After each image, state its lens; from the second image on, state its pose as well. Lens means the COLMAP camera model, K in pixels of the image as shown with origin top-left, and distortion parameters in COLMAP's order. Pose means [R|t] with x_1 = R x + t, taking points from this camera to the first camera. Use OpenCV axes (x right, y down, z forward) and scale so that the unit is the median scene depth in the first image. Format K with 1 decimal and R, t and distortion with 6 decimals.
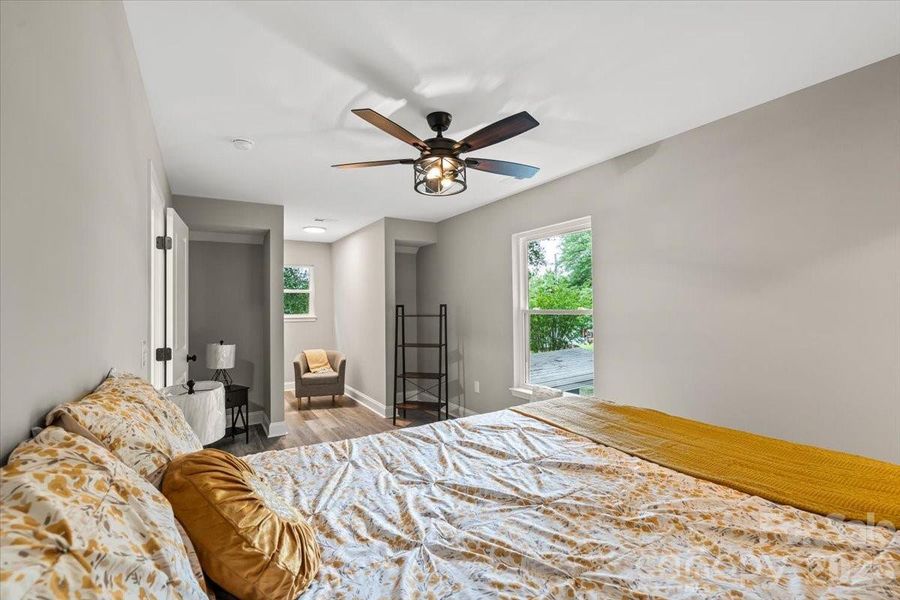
lens RADIAL K [[410.4, 0, 446.8], [0, 410.4, 300.8], [0, 0, 1]] dist [0.001356, 0.000272]
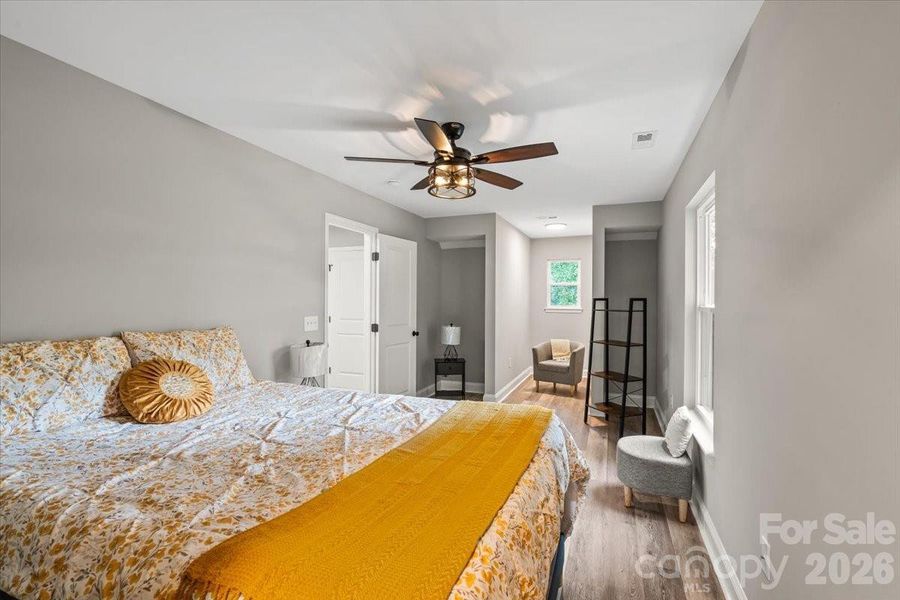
lens RADIAL K [[410.4, 0, 445.9], [0, 410.4, 298.5], [0, 0, 1]] dist [0.001356, 0.000272]
pose [[0.600422, 0.013624, -0.799568, 0.406229], [-0.000456, 0.999861, 0.016694, -0.004744], [0.799683, -0.009659, 0.600344, 0.153799]]
